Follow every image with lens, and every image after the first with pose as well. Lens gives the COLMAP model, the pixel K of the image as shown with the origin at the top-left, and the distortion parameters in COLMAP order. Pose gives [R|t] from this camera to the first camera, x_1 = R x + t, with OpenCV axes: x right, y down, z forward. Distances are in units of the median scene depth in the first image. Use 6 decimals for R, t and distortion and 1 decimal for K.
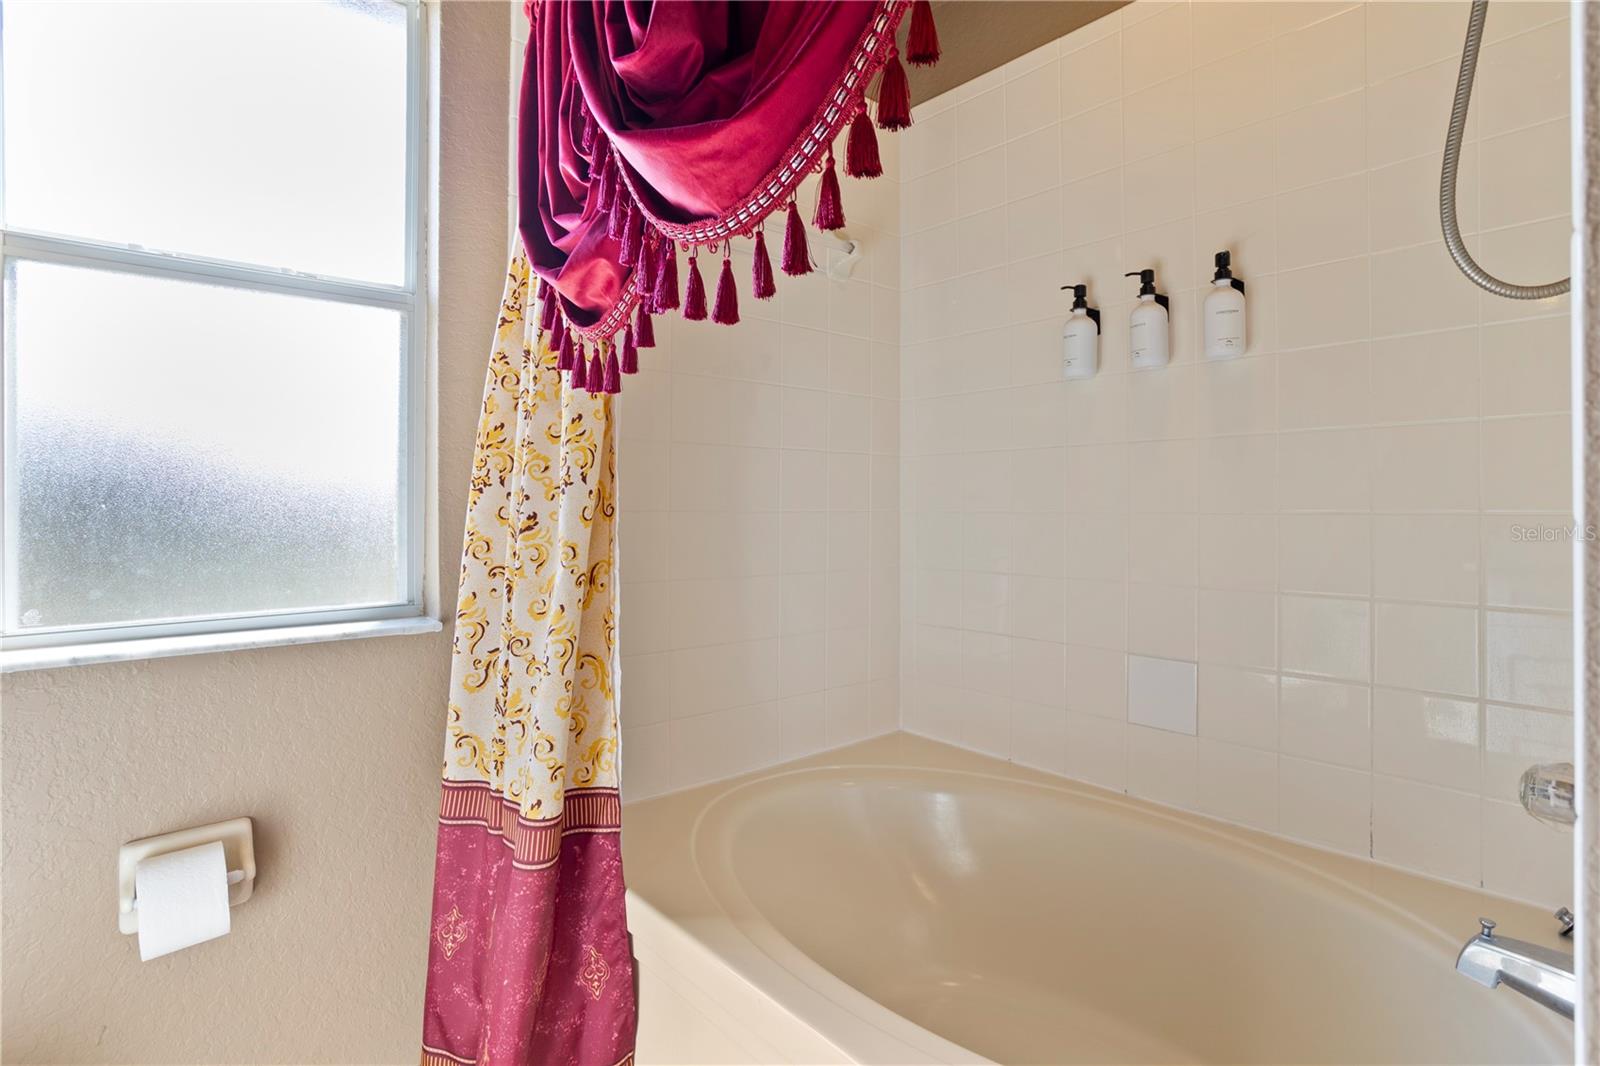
lens RADIAL K [[797.2, 0, 803.4], [0, 797.2, 498.4], [0, 0, 1]] dist [-0.052606, 0.026545]
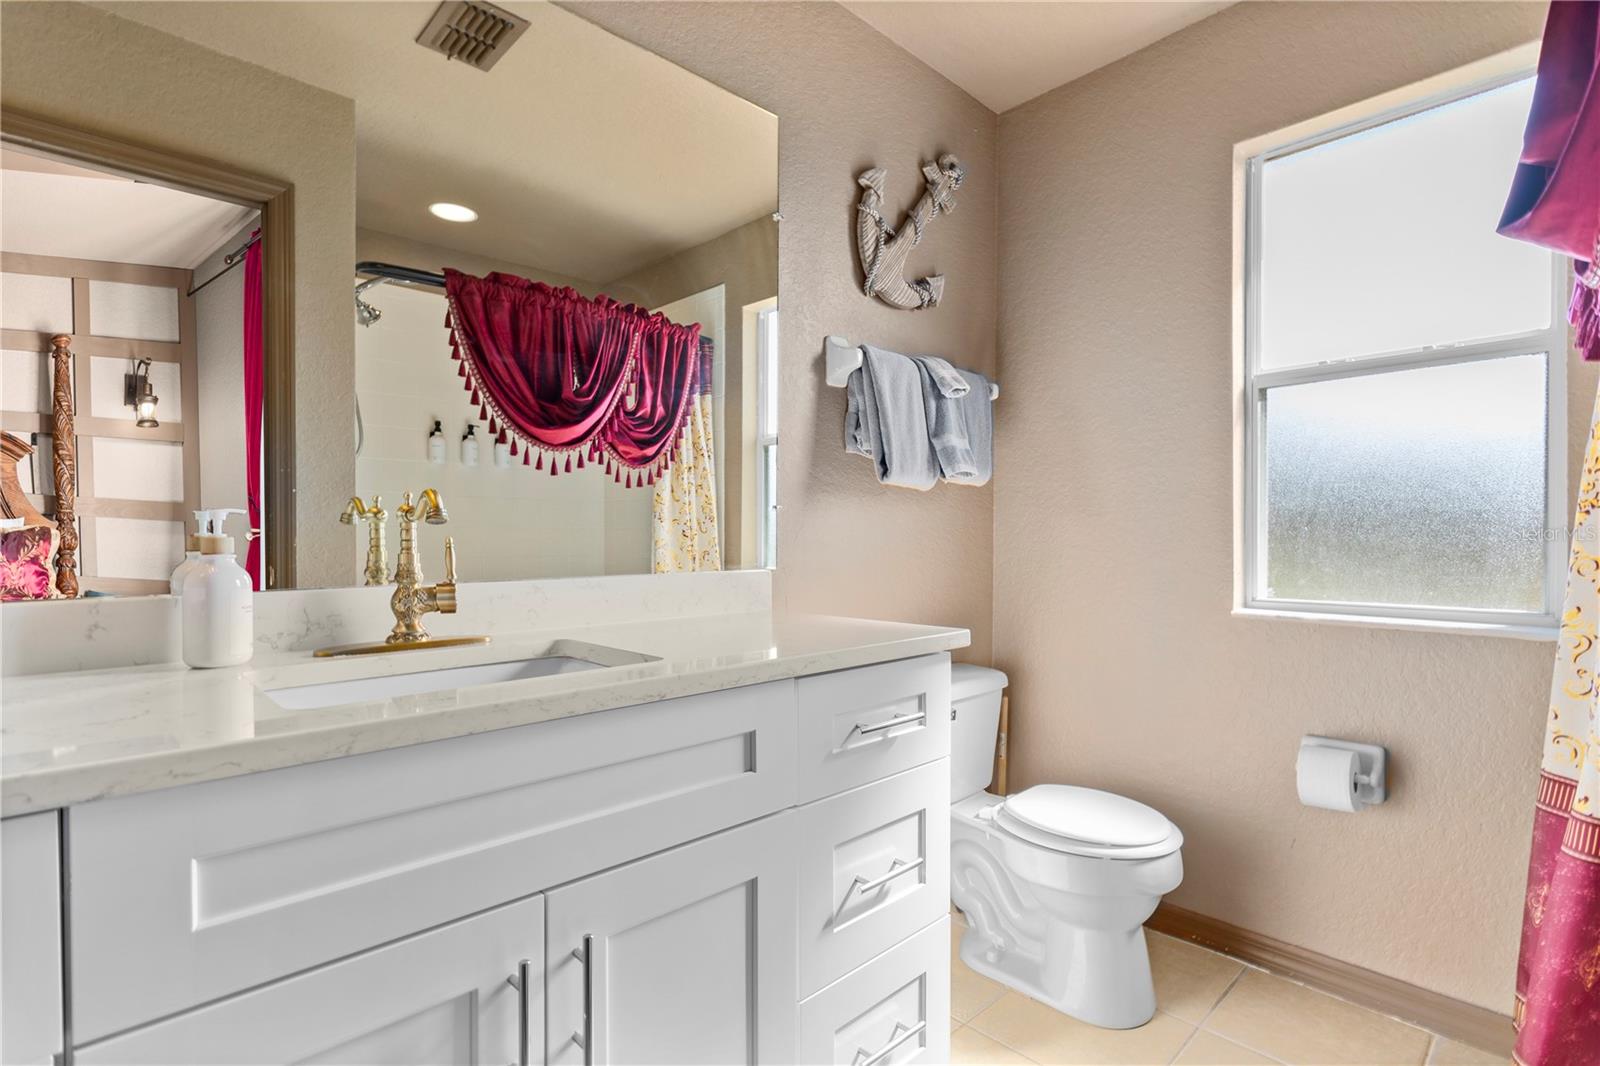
lens RADIAL K [[767.0, 0, 809.9], [0, 767.0, 527.3], [0, 0, 1]] dist [-0.057952, 0.031199]
pose [[0.059316, -0.003395, -0.998233, 0.580171], [0.011507, 0.999930, -0.002717, 0.000897], [0.998173, -0.011325, 0.059351, -0.116790]]
